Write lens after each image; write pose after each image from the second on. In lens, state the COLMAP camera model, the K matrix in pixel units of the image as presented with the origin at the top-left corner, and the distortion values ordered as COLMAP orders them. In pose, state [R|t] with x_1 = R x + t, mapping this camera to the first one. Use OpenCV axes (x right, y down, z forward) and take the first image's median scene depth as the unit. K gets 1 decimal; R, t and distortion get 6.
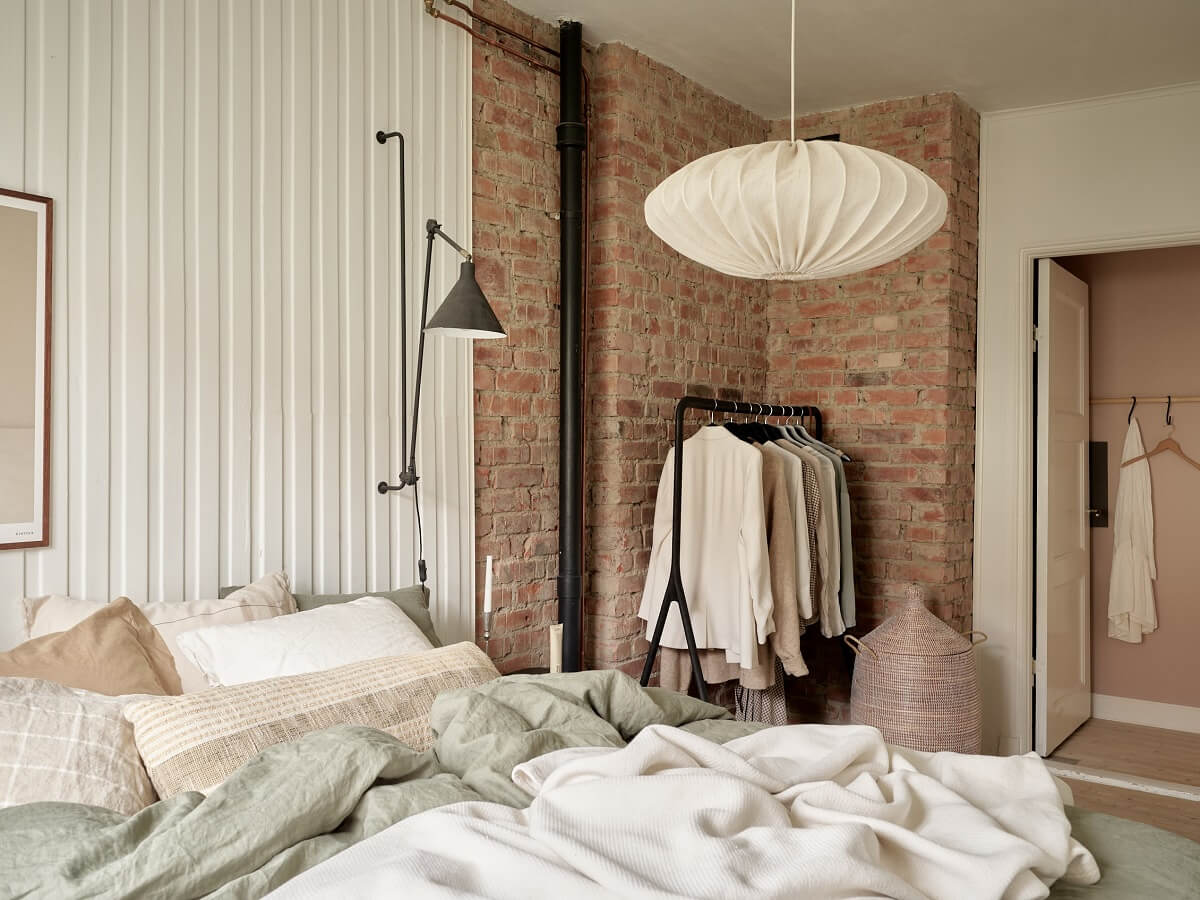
lens RADIAL K [[1039.8, 0, 597.2], [0, 1039.8, 423.6], [0, 0, 1]] dist [0.010478, -0.018451]
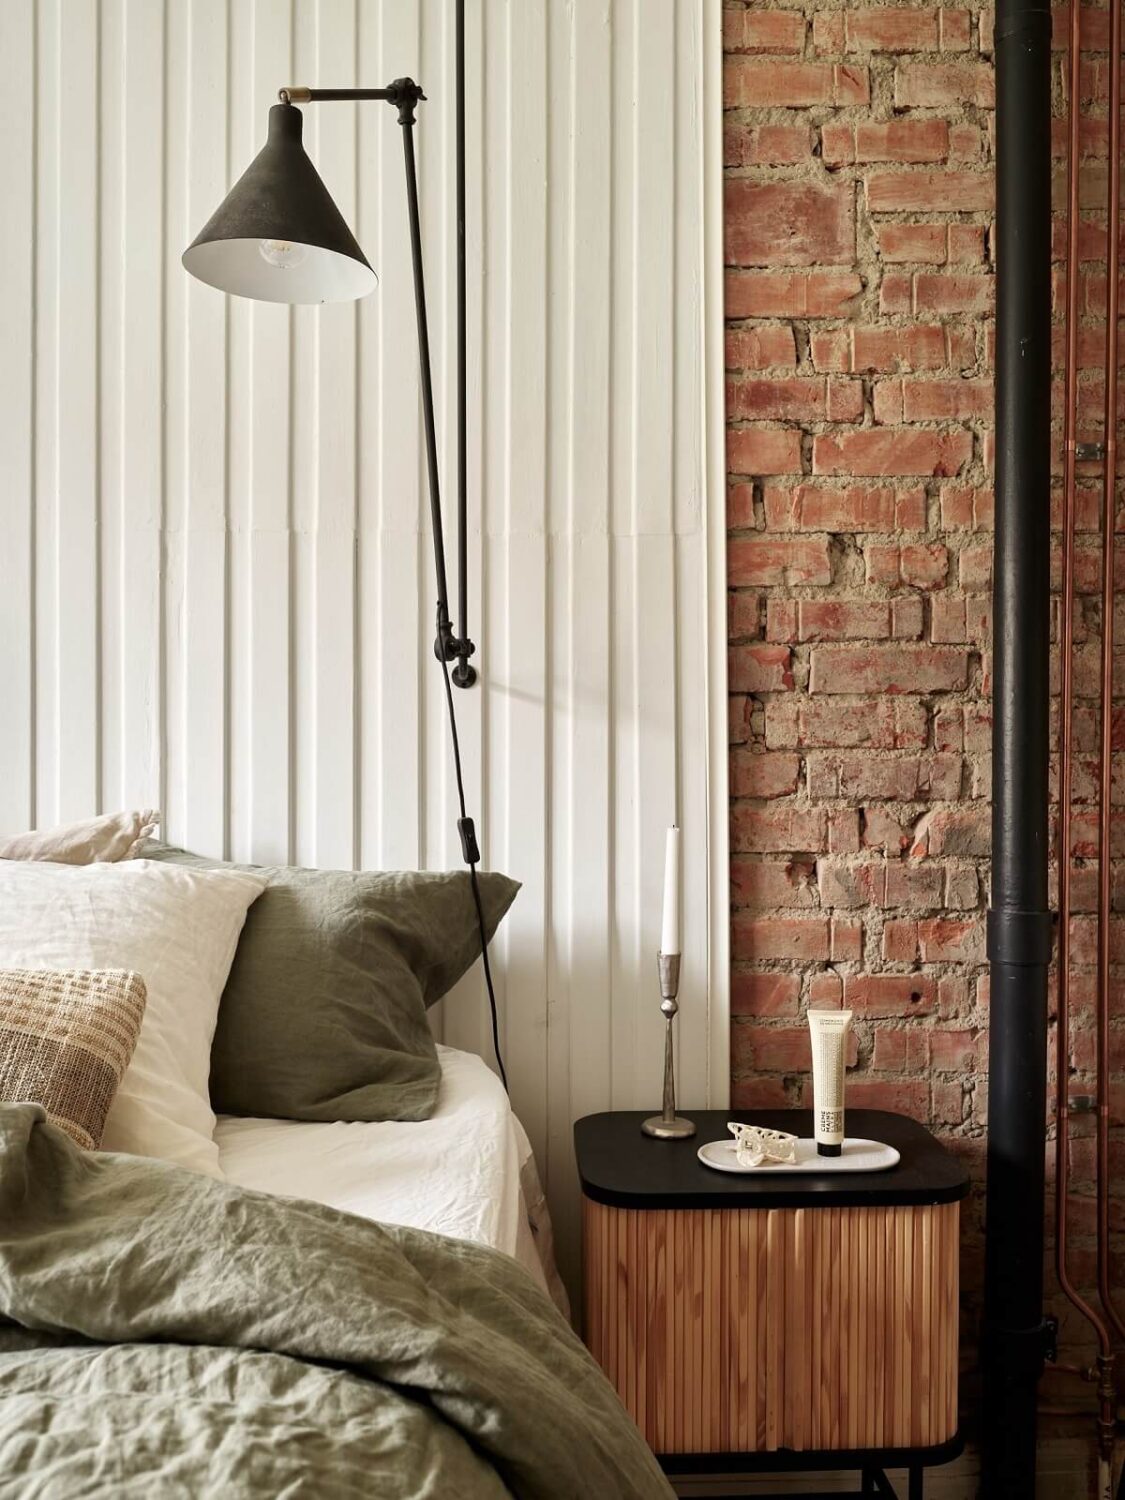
lens RADIAL K [[1299.7, 0, 567.9], [0, 1299.7, 734.5], [0, 0, 1]] dist [0.010478, -0.018451]
pose [[0.614198, -0.011052, -0.789074, 0.272633], [0.007372, 0.999939, -0.008267, 0.081830], [0.789117, -0.000739, 0.614242, 0.558173]]
